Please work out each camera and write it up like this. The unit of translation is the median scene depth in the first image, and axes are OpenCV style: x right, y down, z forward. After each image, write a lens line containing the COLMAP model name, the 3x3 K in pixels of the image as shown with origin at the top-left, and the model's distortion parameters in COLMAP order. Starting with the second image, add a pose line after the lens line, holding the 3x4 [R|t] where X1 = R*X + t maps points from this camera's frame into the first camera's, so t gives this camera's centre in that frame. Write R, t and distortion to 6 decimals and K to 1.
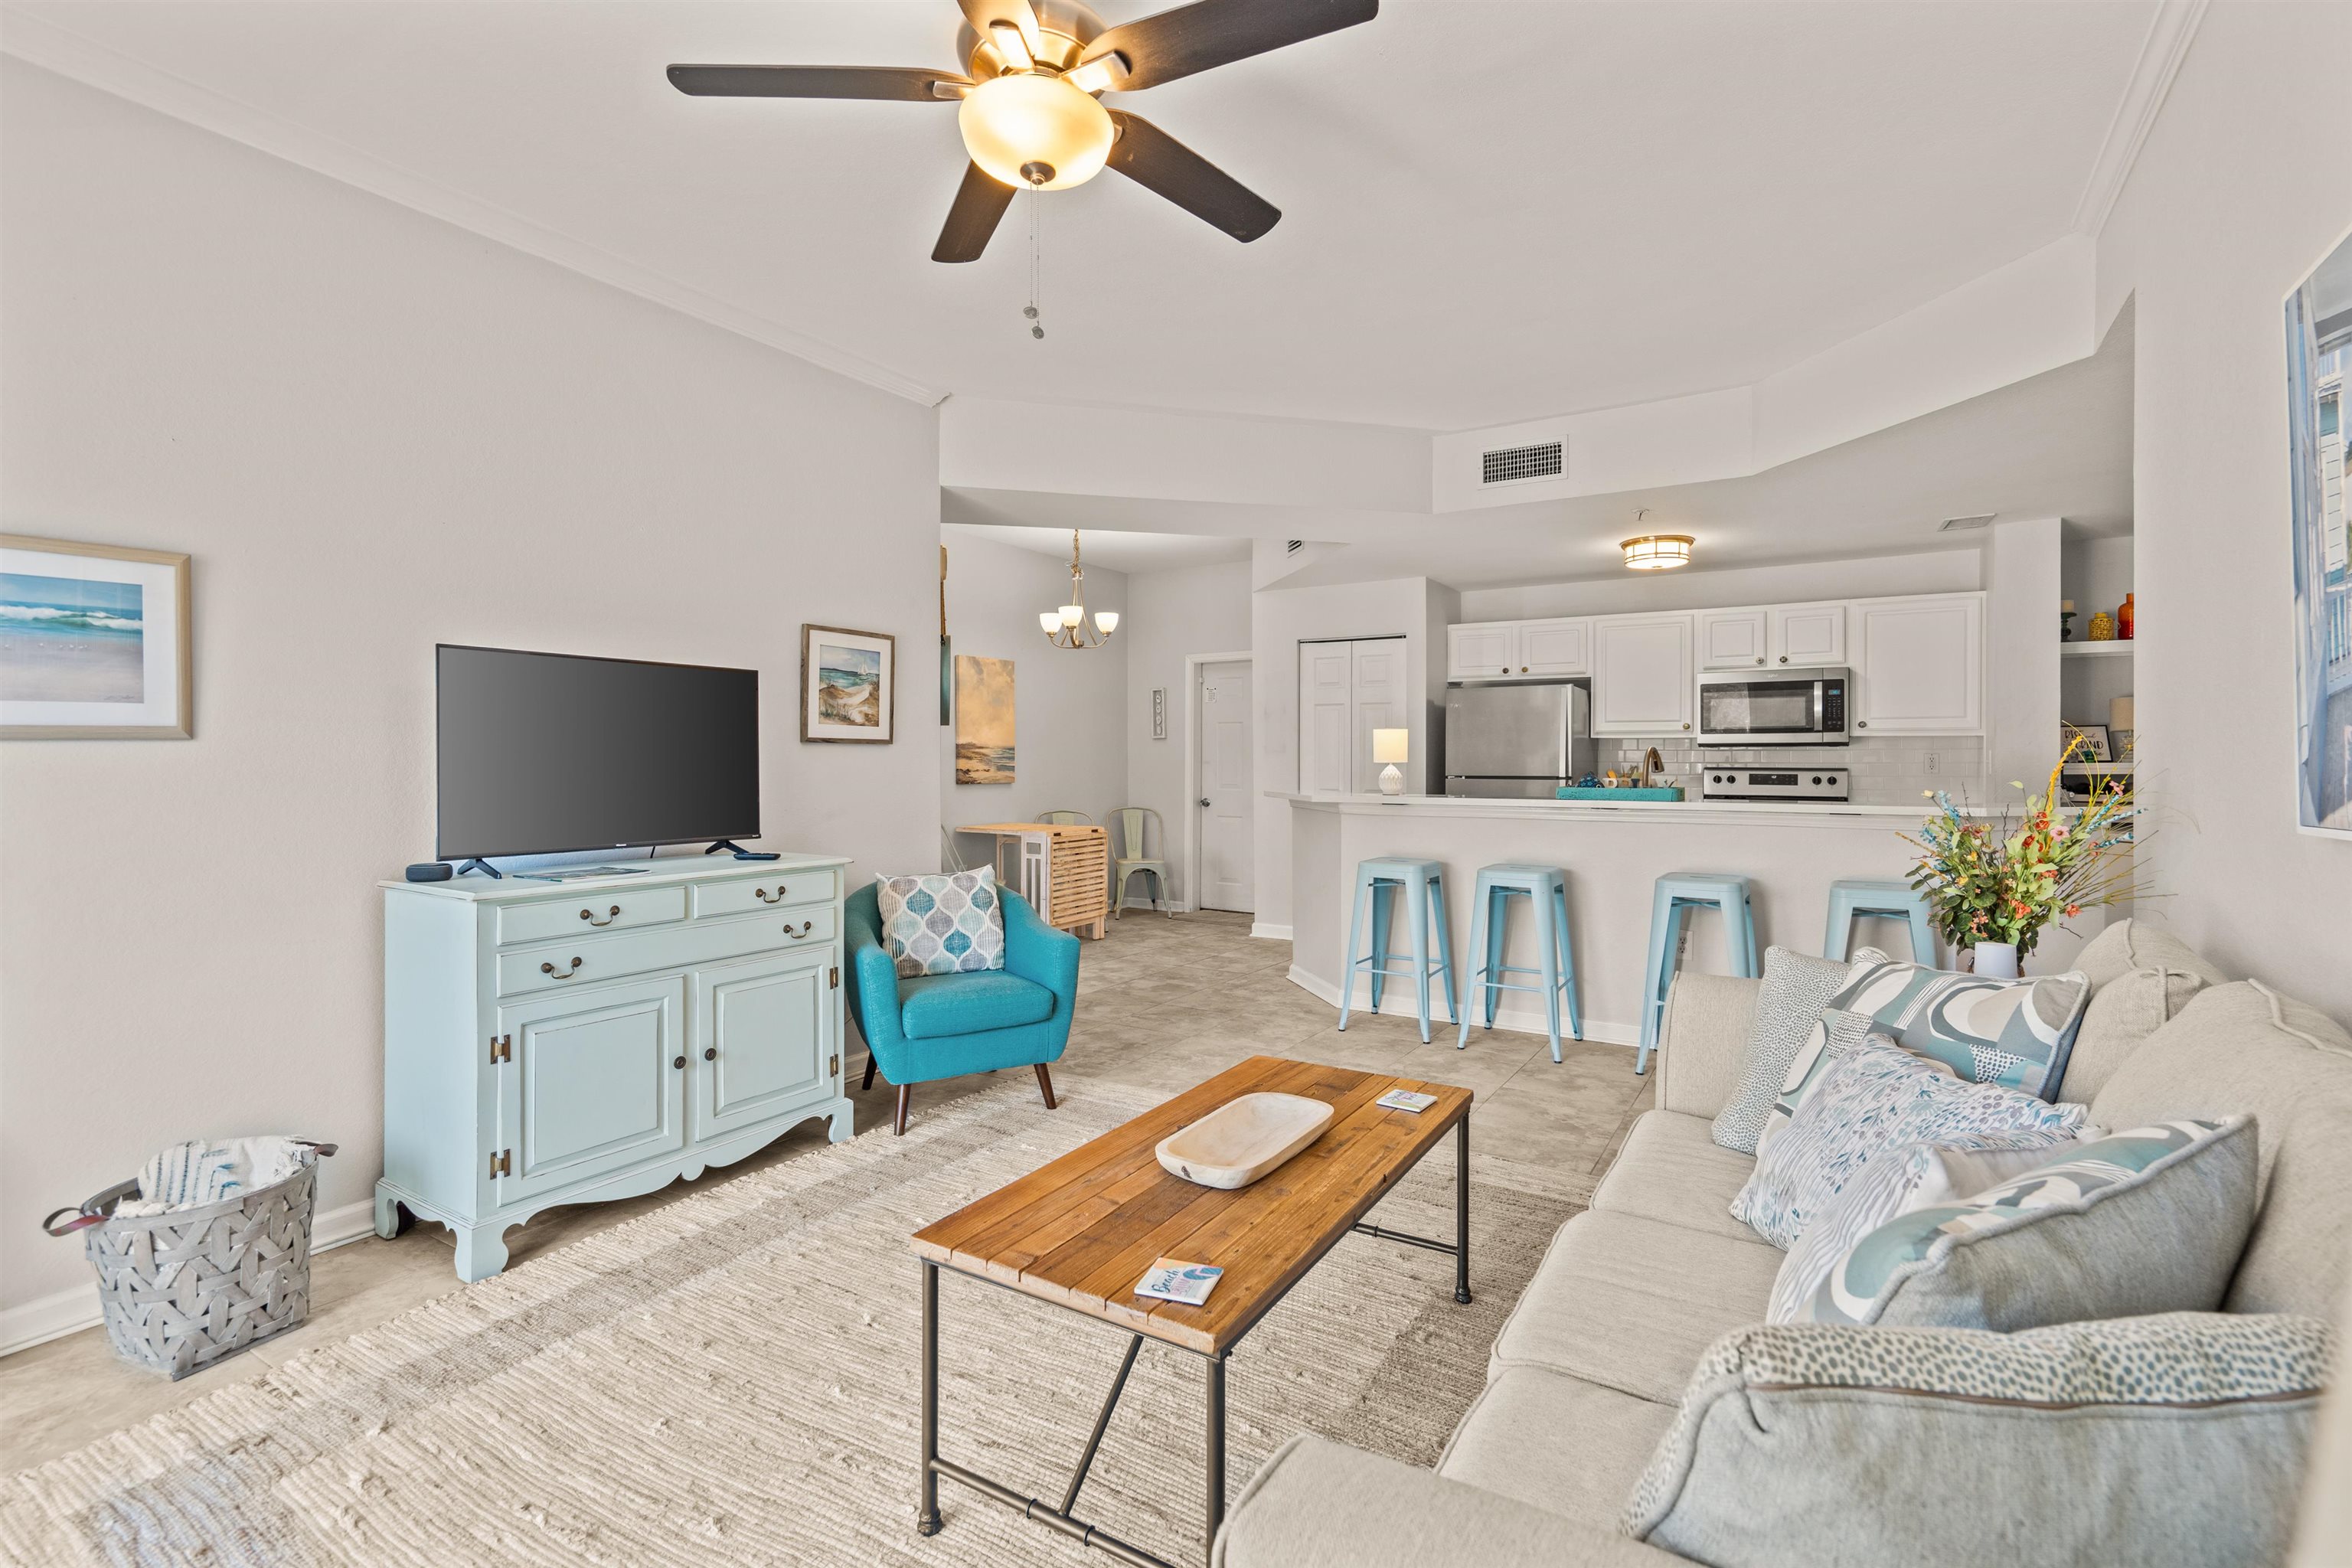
lens RADIAL K [[1074.5, 0, 1172.3], [0, 1074.5, 779.9], [0, 0, 1]] dist [-0.011998, 0.009087]
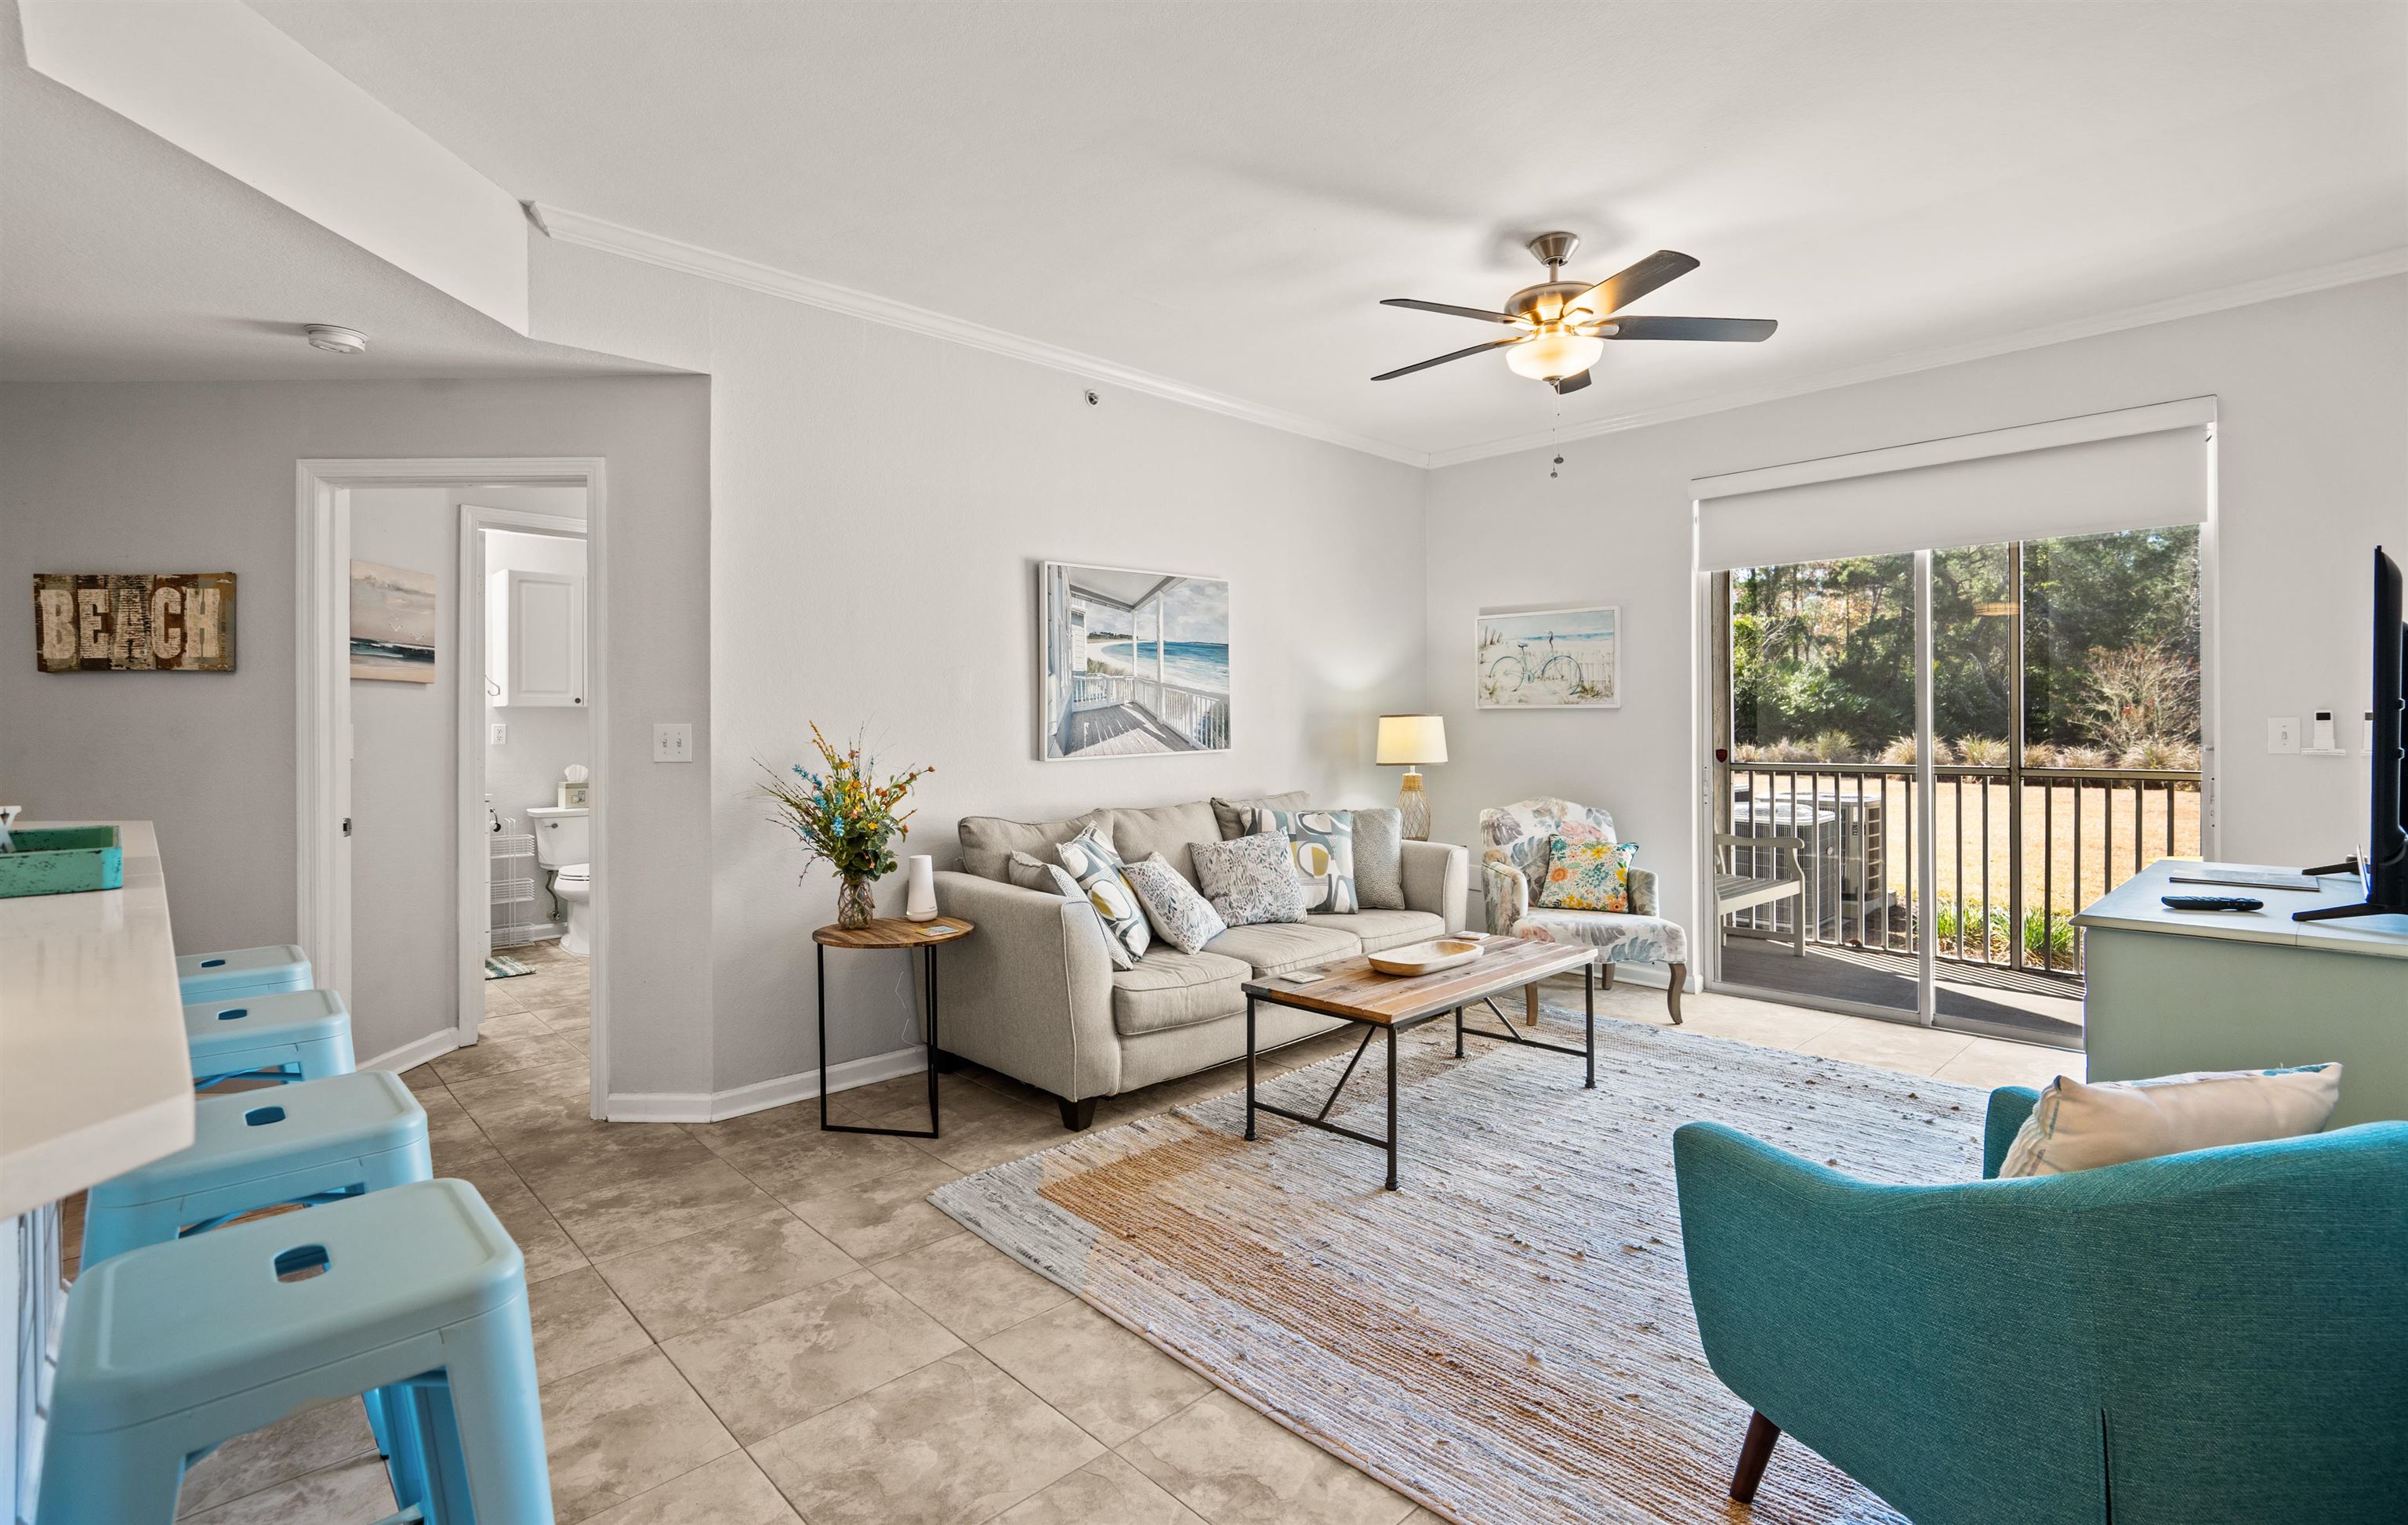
lens RADIAL K [[1103.5, 0, 1207.1], [0, 1103.5, 727.4], [0, 0, 1]] dist [-0.003836, 0.000075]
pose [[-0.969687, 0.006643, 0.244259, -0.005564], [0.011866, 0.999731, 0.019916, -0.023906], [-0.244061, 0.022211, -0.969505, 1.010222]]
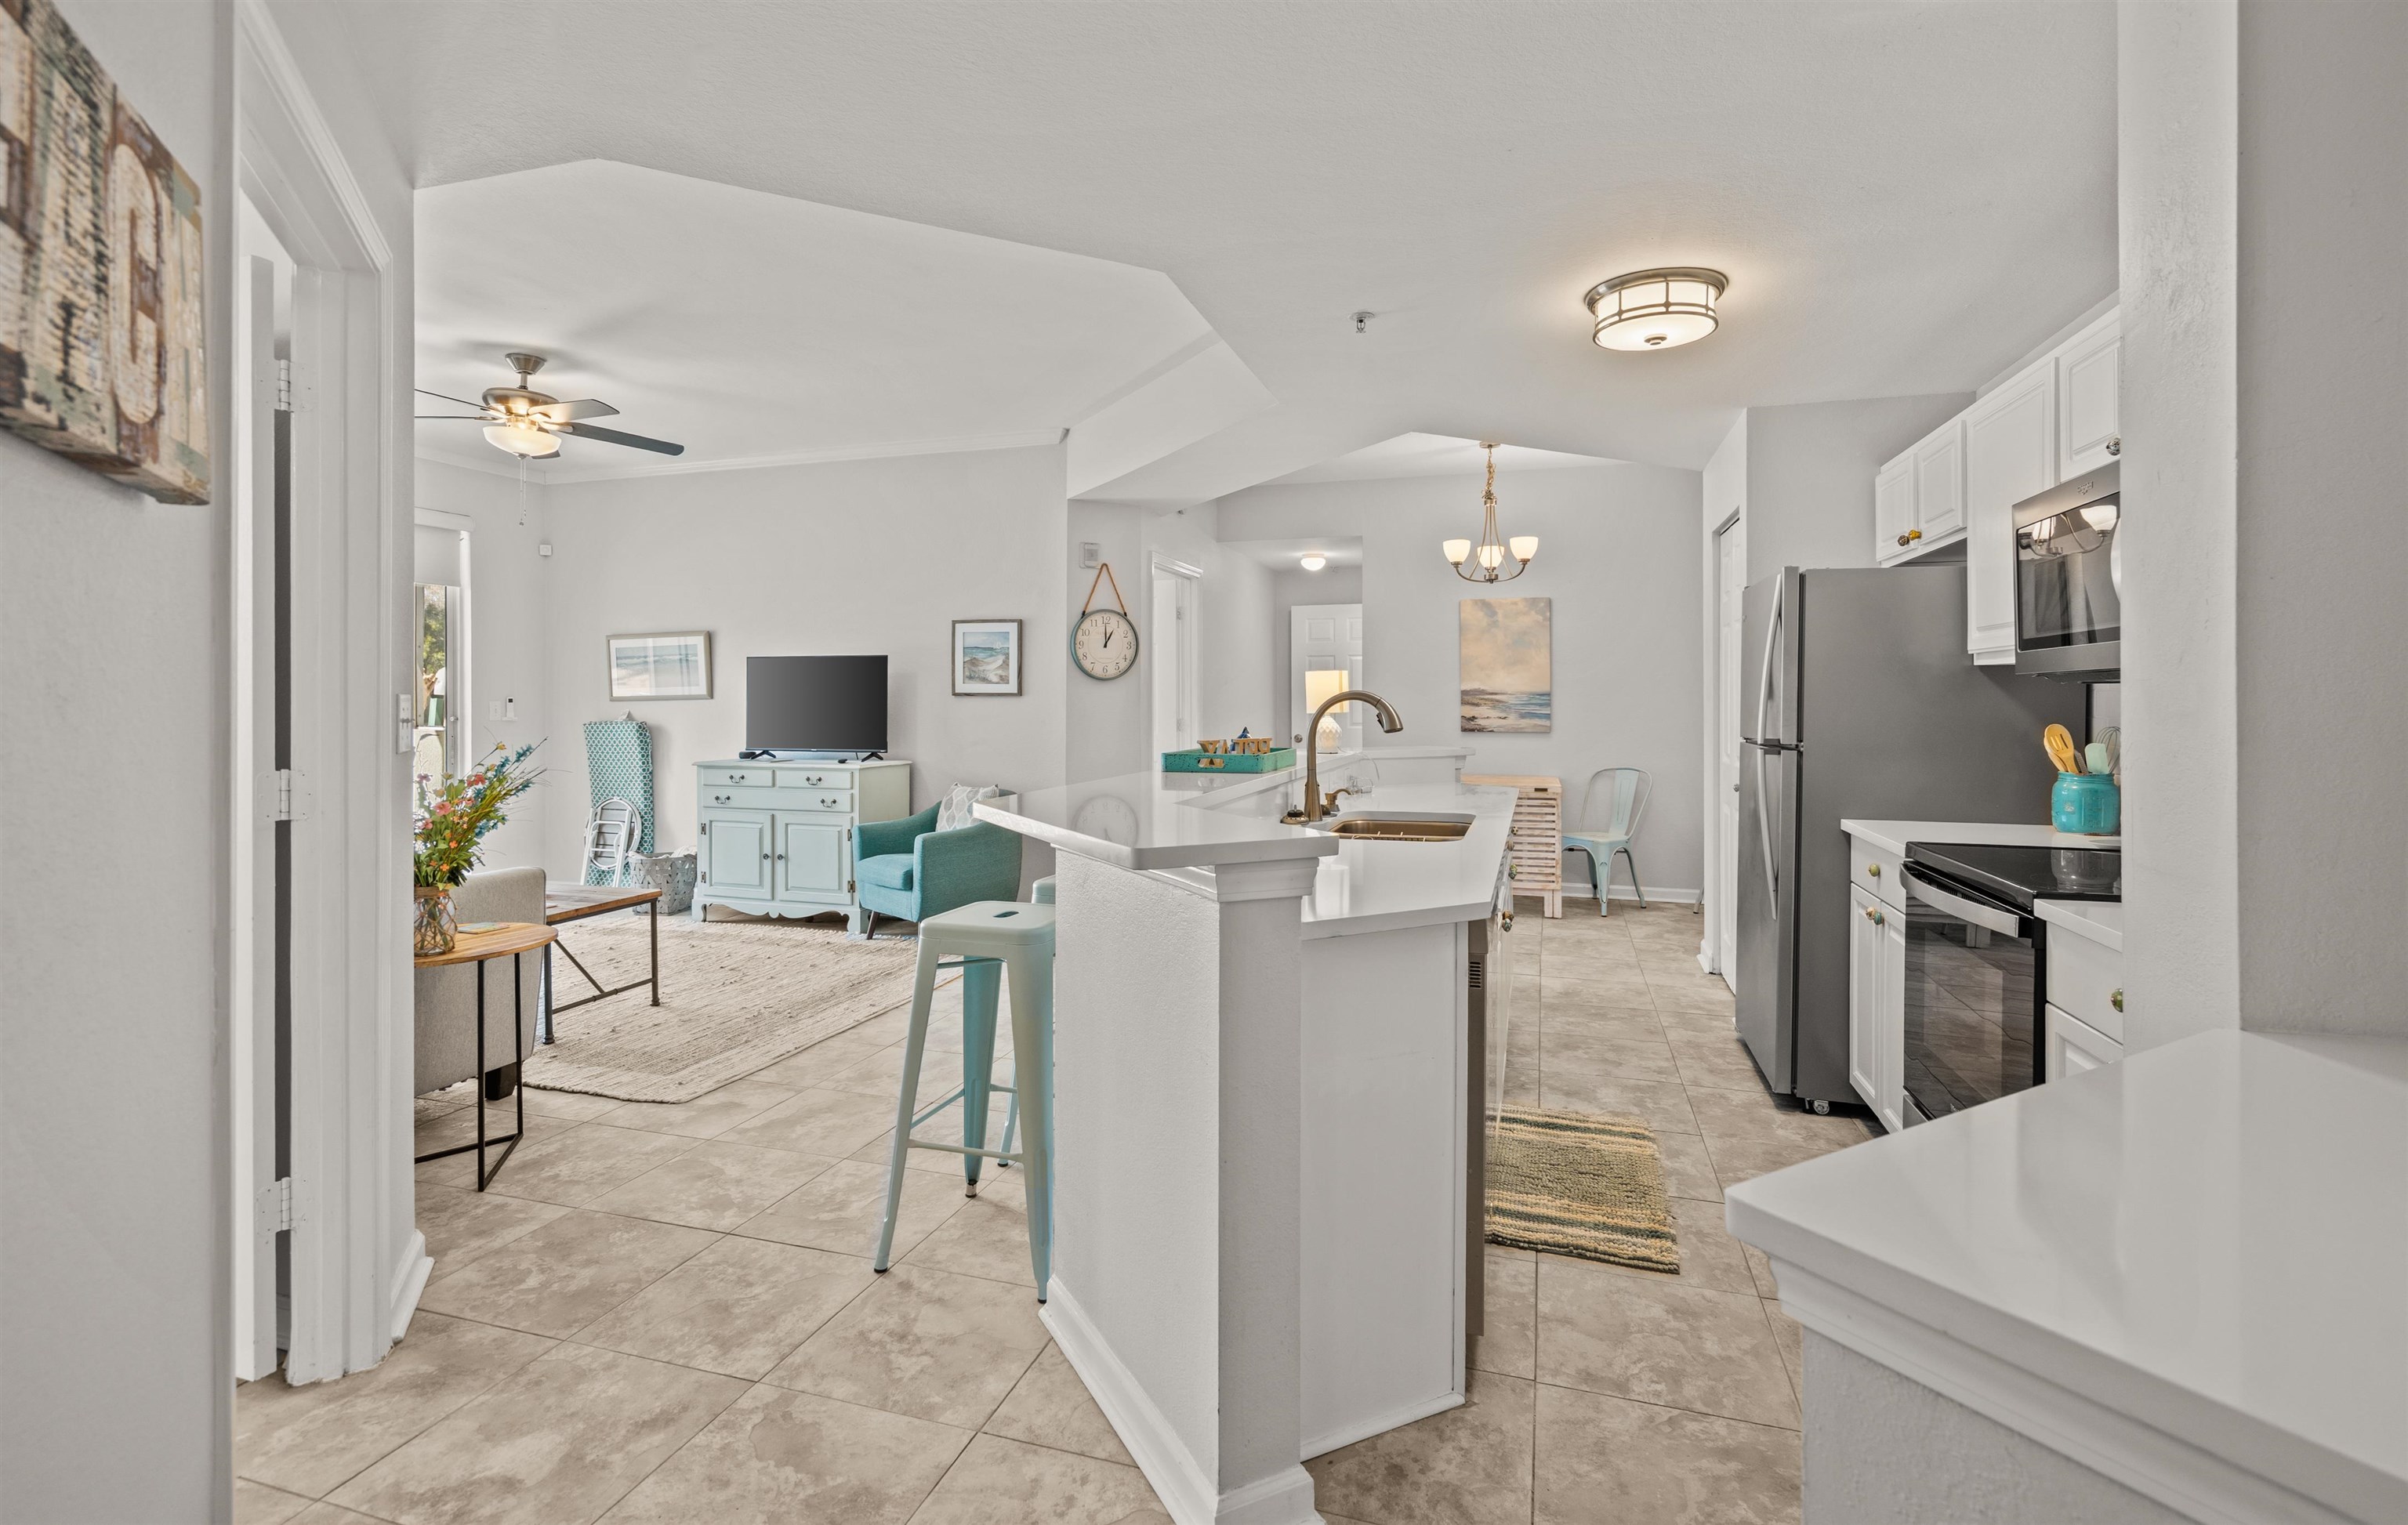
lens RADIAL K [[1105.3, 0, 1196.5], [0, 1105.3, 699.8], [0, 0, 1]] dist [-0.007627, 0.000273]
pose [[0.249502, -0.001846, -0.968372, 0.921823], [-0.018094, 0.999815, -0.006568, -0.017538], [0.968205, 0.019160, 0.249423, 0.659751]]
